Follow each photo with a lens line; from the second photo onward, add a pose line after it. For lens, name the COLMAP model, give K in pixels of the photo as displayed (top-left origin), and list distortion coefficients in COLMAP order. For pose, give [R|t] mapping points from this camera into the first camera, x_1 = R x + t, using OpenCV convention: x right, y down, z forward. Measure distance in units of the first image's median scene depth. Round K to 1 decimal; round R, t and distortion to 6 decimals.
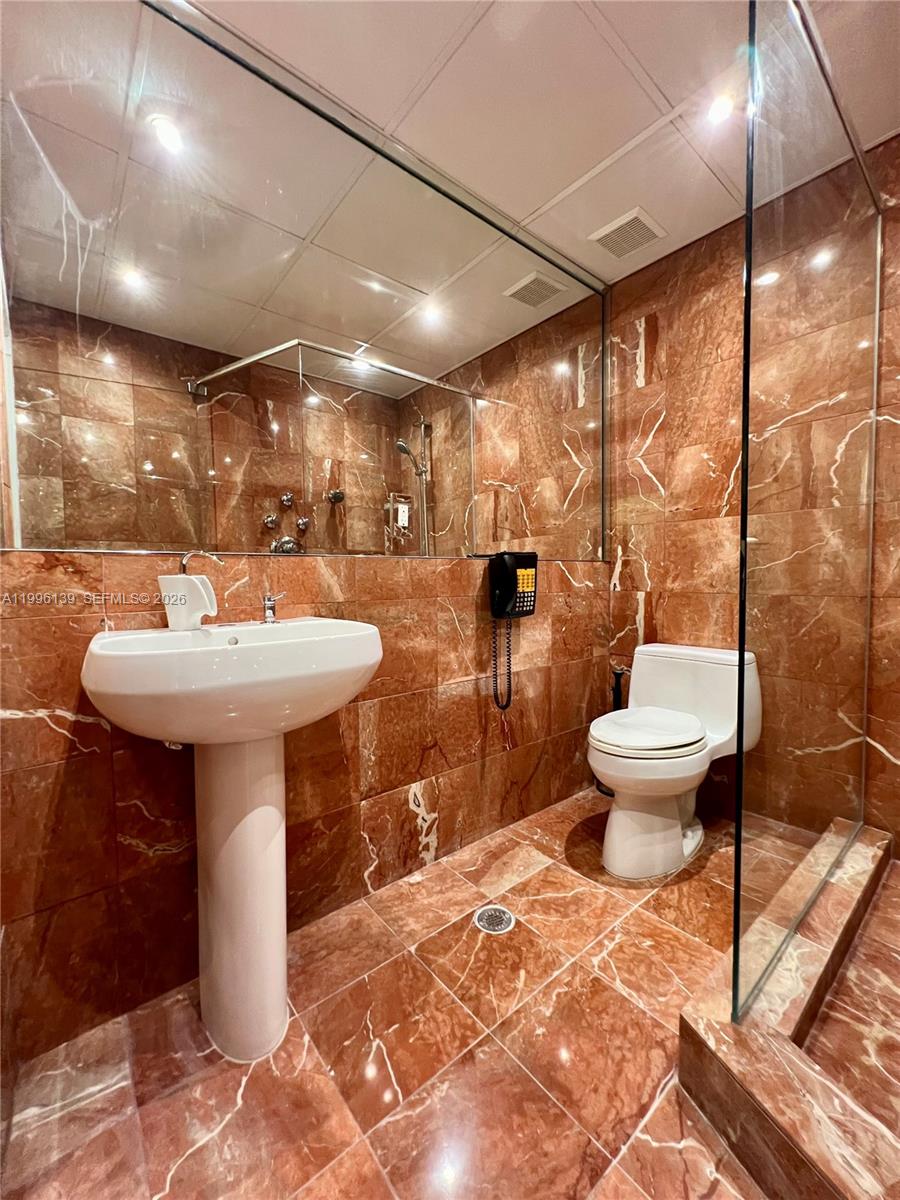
lens RADIAL K [[479.5, 0, 451.9], [0, 479.5, 599.2], [0, 0, 1]] dist [-0.001939, 0.000368]
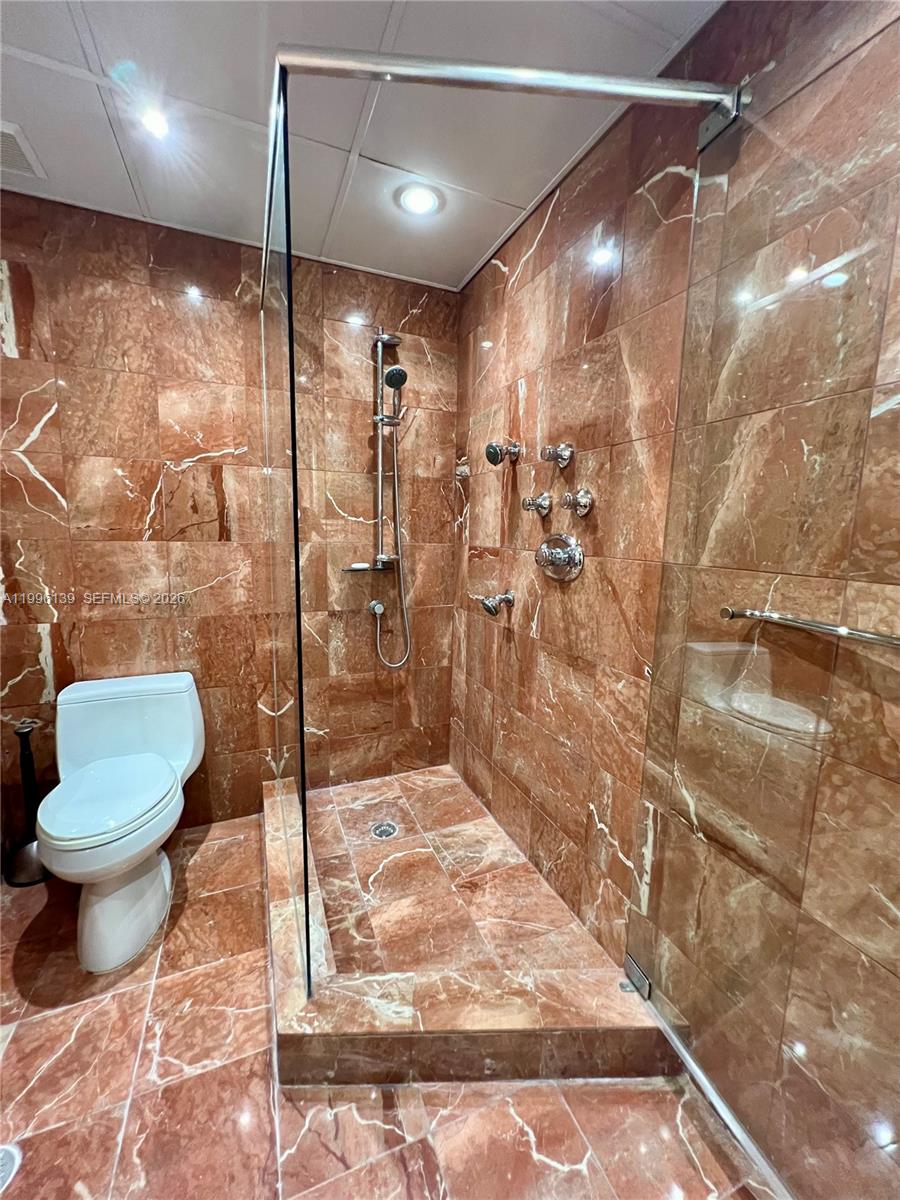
lens RADIAL K [[479.5, 0, 451.9], [0, 479.5, 599.2], [0, 0, 1]] dist [-0.001939, 0.000368]
pose [[0.291164, -0.127831, 0.948094, -0.200473], [0.020226, 0.991634, 0.127490, -0.179370], [-0.956459, -0.017945, 0.291313, 0.137503]]
